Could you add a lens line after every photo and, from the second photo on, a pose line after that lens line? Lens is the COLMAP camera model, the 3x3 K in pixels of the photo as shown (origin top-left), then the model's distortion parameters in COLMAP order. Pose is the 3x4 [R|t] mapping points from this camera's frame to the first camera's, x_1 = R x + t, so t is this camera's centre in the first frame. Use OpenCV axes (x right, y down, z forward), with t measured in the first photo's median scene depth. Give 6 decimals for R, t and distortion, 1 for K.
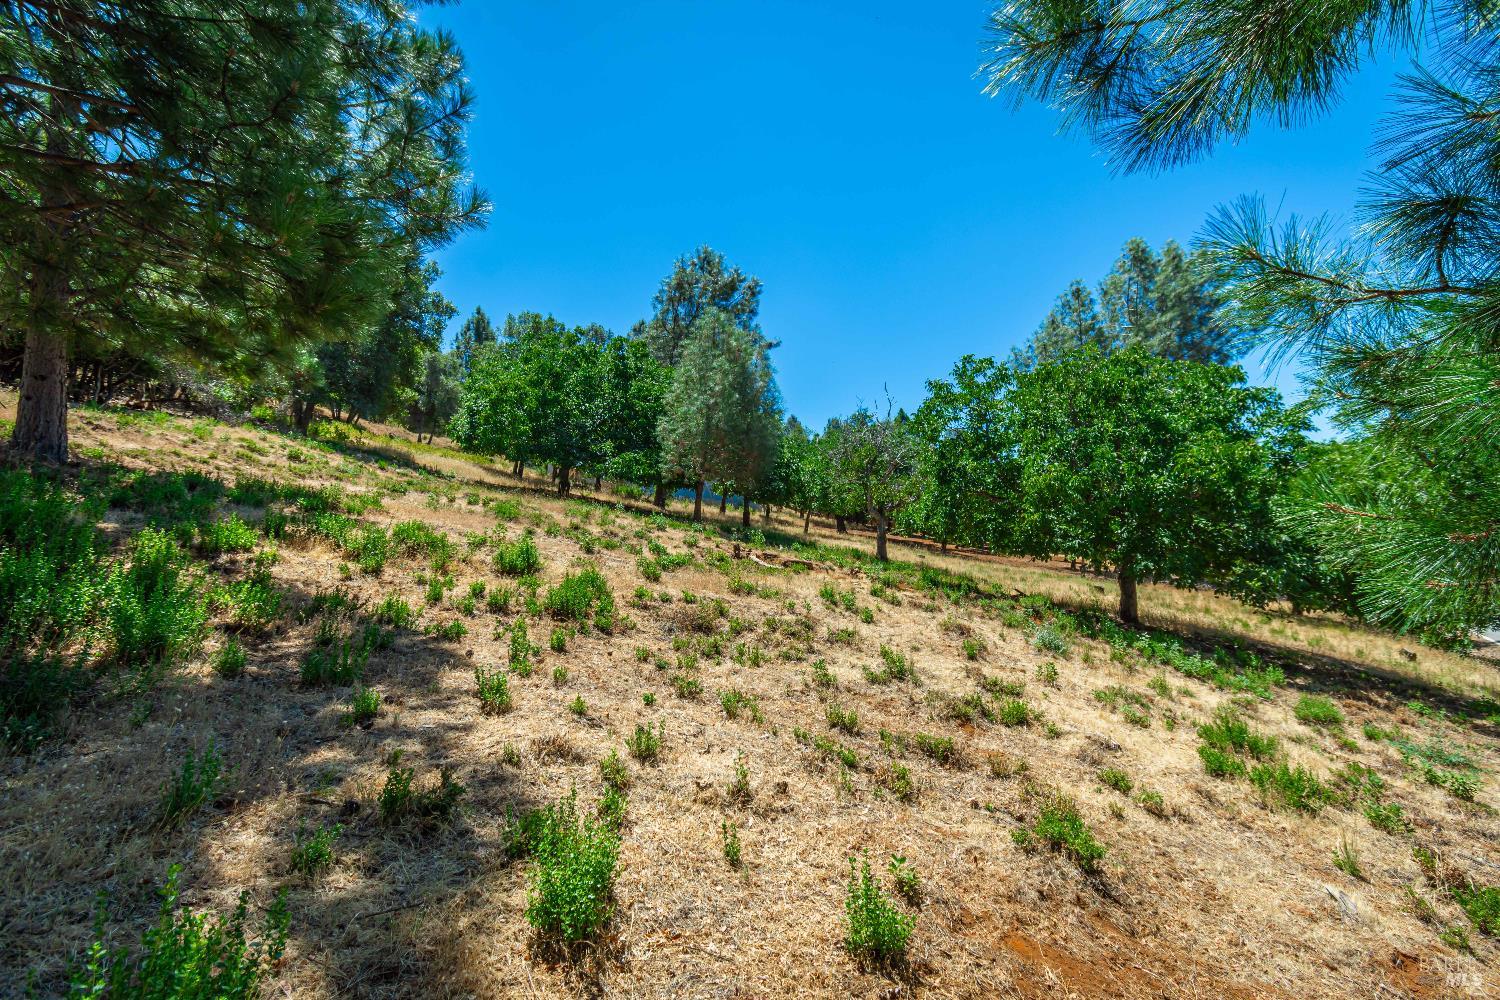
lens RADIAL K [[661.8, 0, 753.4], [0, 661.8, 499.2], [0, 0, 1]] dist [0.006352, -0.002305]
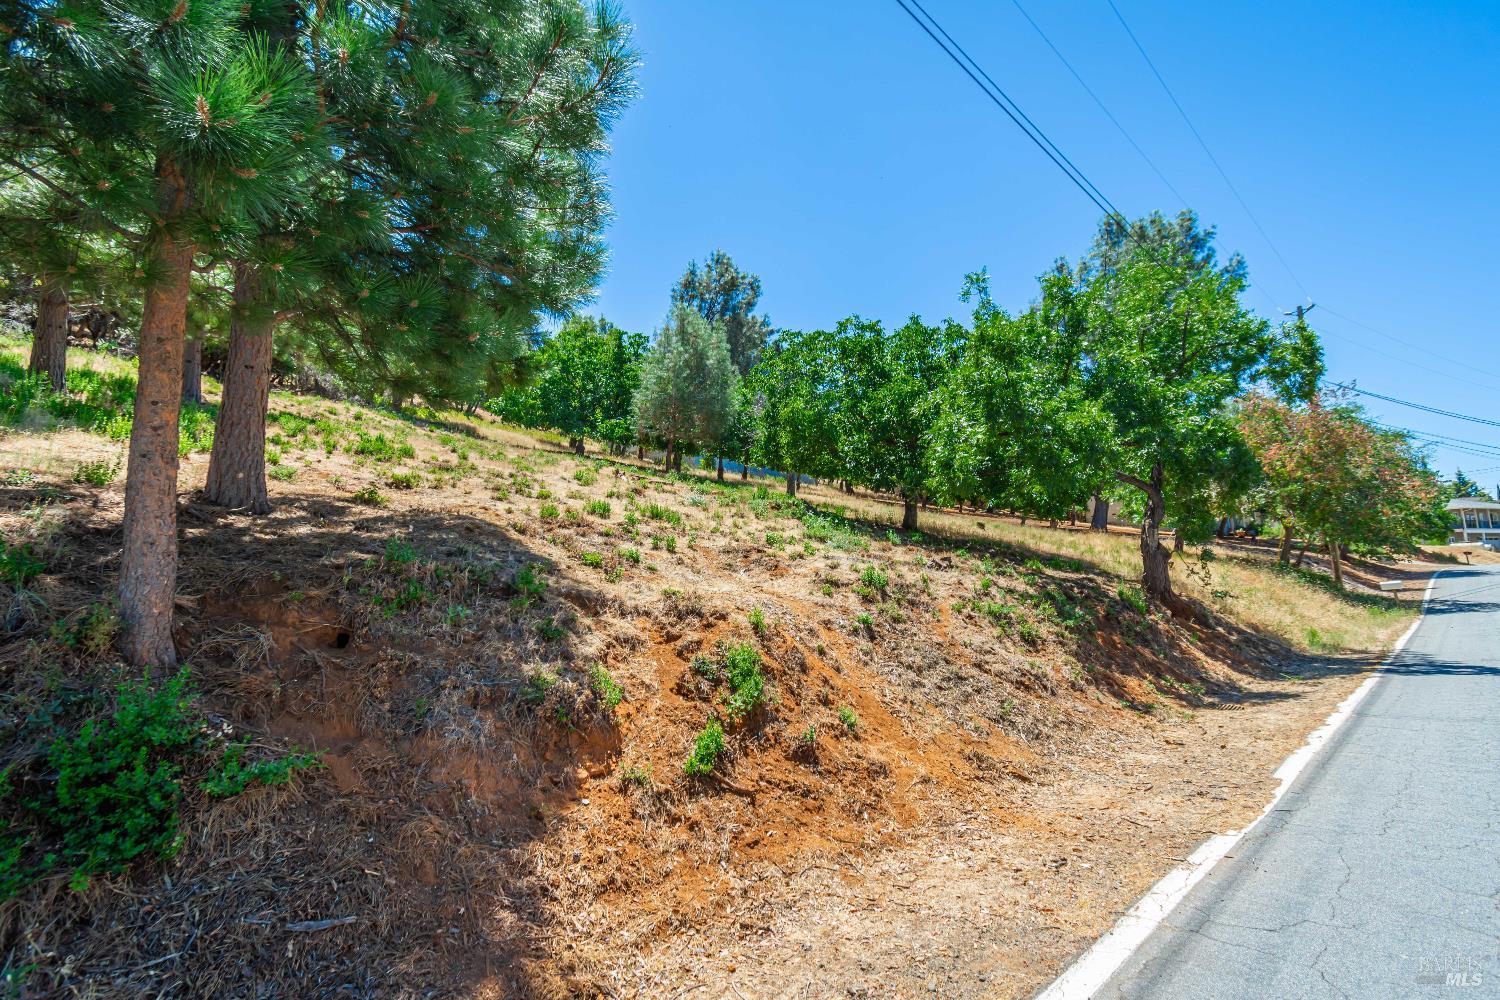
lens RADIAL K [[661.8, 0, 753.8], [0, 661.8, 495.8], [0, 0, 1]] dist [0.006352, -0.002305]
pose [[0.979517, 0.000960, -0.201358, 0.302998], [0.000449, 0.999976, 0.006955, 0.062516], [0.201360, -0.006904, 0.979493, -0.190991]]
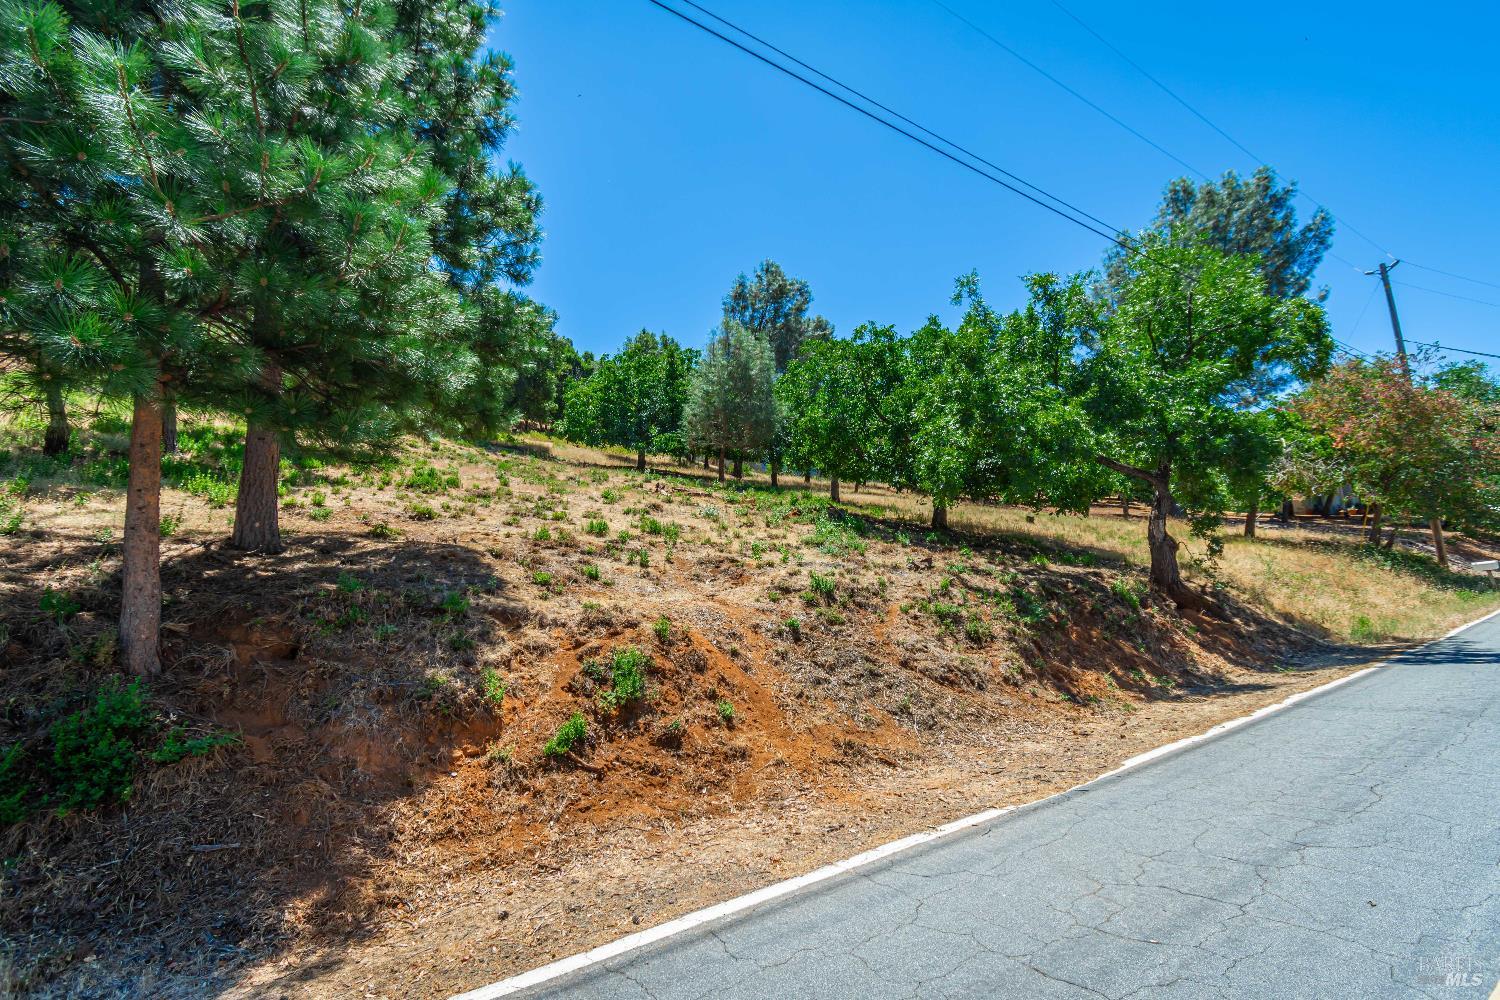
lens RADIAL K [[661.8, 0, 754.5], [0, 661.8, 497.2], [0, 0, 1]] dist [0.006352, -0.002305]
pose [[0.942172, -0.047281, -0.331779, 0.379047], [0.052106, 0.998626, 0.005655, 0.055534], [0.331055, -0.022616, 0.943340, -0.203968]]
